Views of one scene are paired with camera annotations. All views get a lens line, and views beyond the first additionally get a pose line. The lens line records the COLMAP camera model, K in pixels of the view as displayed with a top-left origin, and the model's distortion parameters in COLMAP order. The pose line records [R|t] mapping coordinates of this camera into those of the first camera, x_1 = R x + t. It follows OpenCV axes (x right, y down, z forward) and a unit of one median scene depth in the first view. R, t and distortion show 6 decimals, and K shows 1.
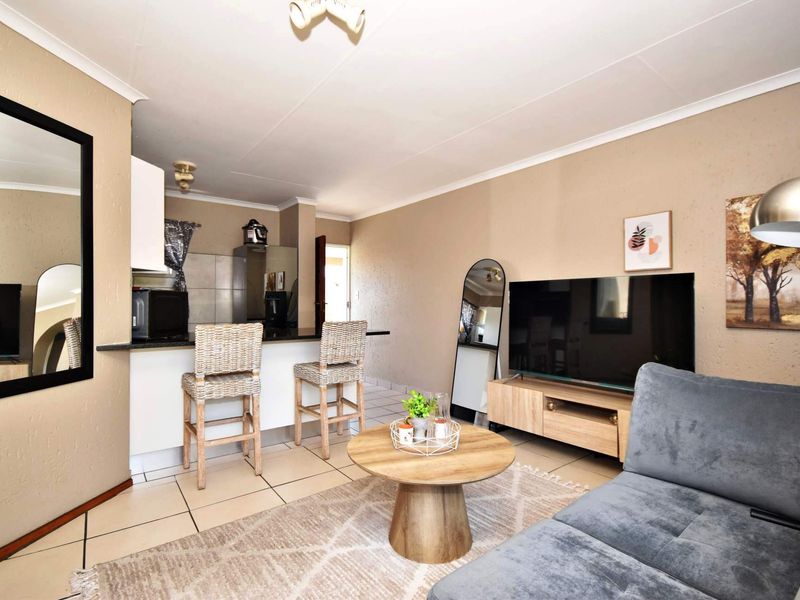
lens RADIAL K [[398.5, 0, 400.0], [0, 398.5, 300.0], [0, 0, 1]] dist [0.000791, -0.000579]
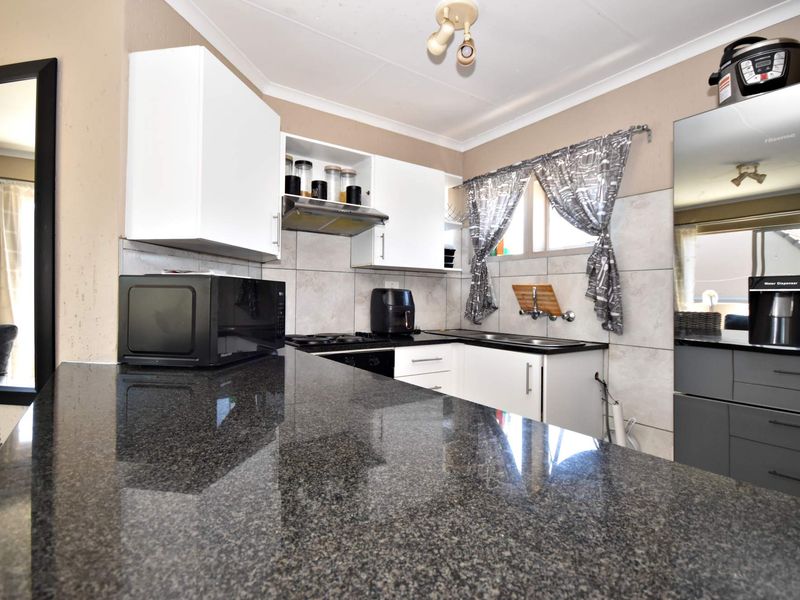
lens RADIAL K [[406.4, 0, 400.0], [0, 406.4, 300.0], [0, 0, 1]] dist [-0.002762, -0.001180]
pose [[-0.028449, 0.004440, -0.999585, -0.077982], [0.001590, 0.999989, 0.004397, 0.003986], [0.999594, -0.001464, -0.028456, 1.366697]]
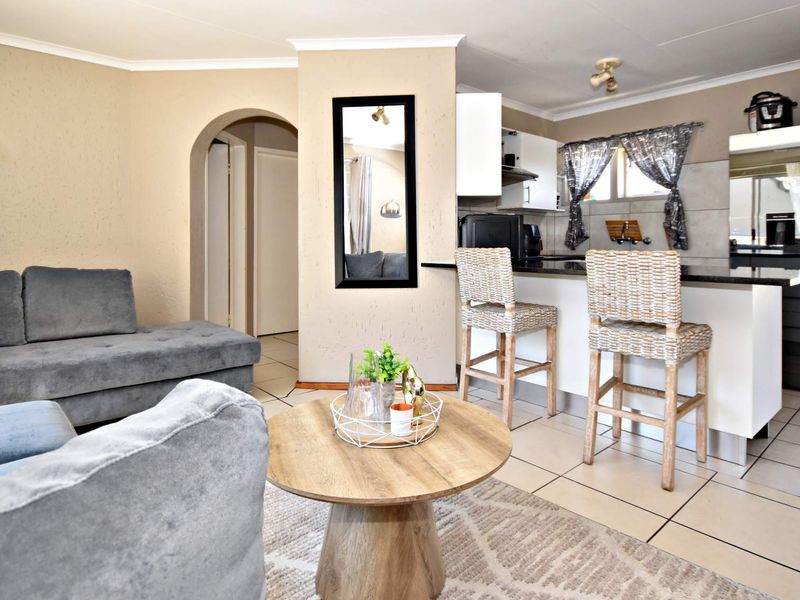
lens RADIAL K [[476.0, 0, 400.7], [0, 476.0, 247.7], [0, 0, 1]] dist [0.001243, 0.000388]
pose [[0.070228, 0.010983, -0.997471, 0.611204], [0.010351, 0.999878, 0.011738, 0.044065], [0.997477, -0.011149, 0.070105, 0.716373]]
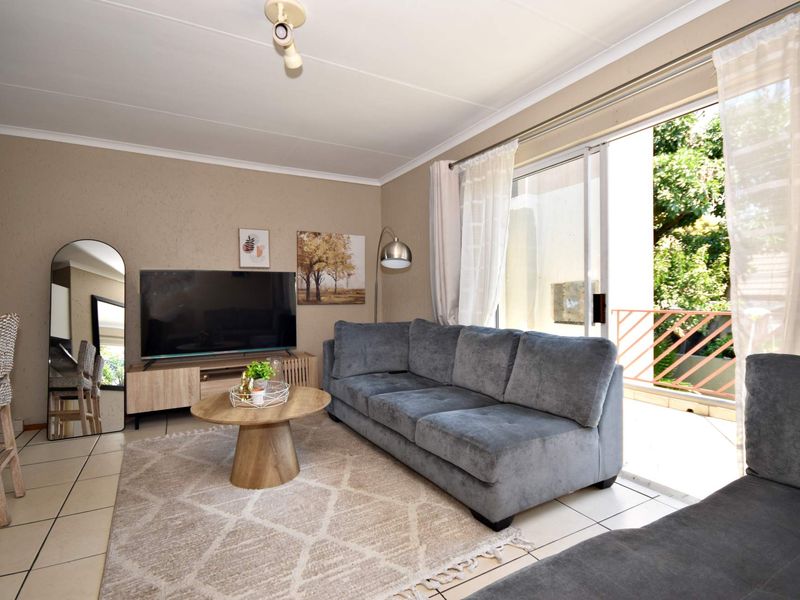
lens RADIAL K [[398.5, 0, 400.0], [0, 398.5, 300.0], [0, 0, 1]] dist [0.000791, -0.000579]
pose [[0.150989, -0.016889, 0.988391, -0.794709], [-0.002203, 0.999846, 0.017421, 0.016858], [-0.988533, -0.004808, 0.150929, 0.285696]]
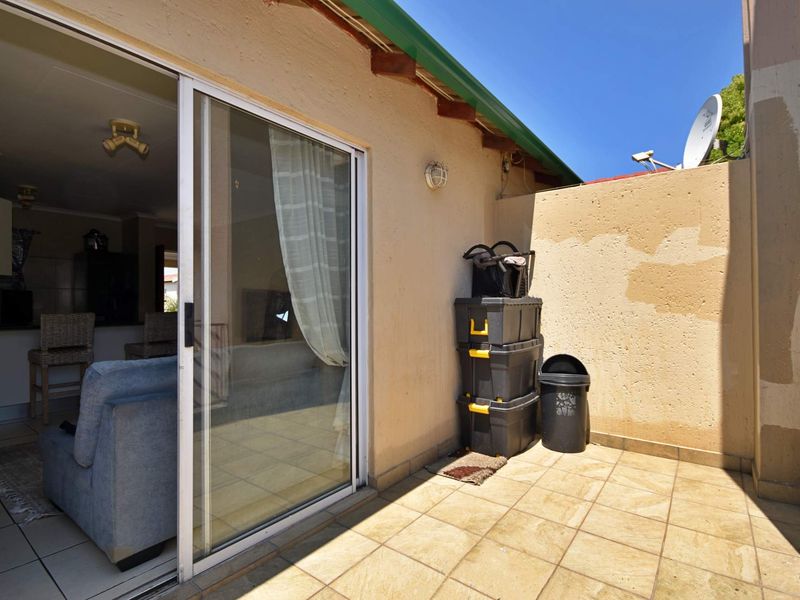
lens RADIAL K [[409.7, 0, 400.0], [0, 409.7, 300.0], [0, 0, 1]] dist [0.015791, -0.015253]
pose [[0.965470, -0.004323, 0.260478, 0.340524], [0.004156, 0.999991, 0.001194, 0.014366], [-0.260481, -0.000070, 0.965479, -0.741106]]
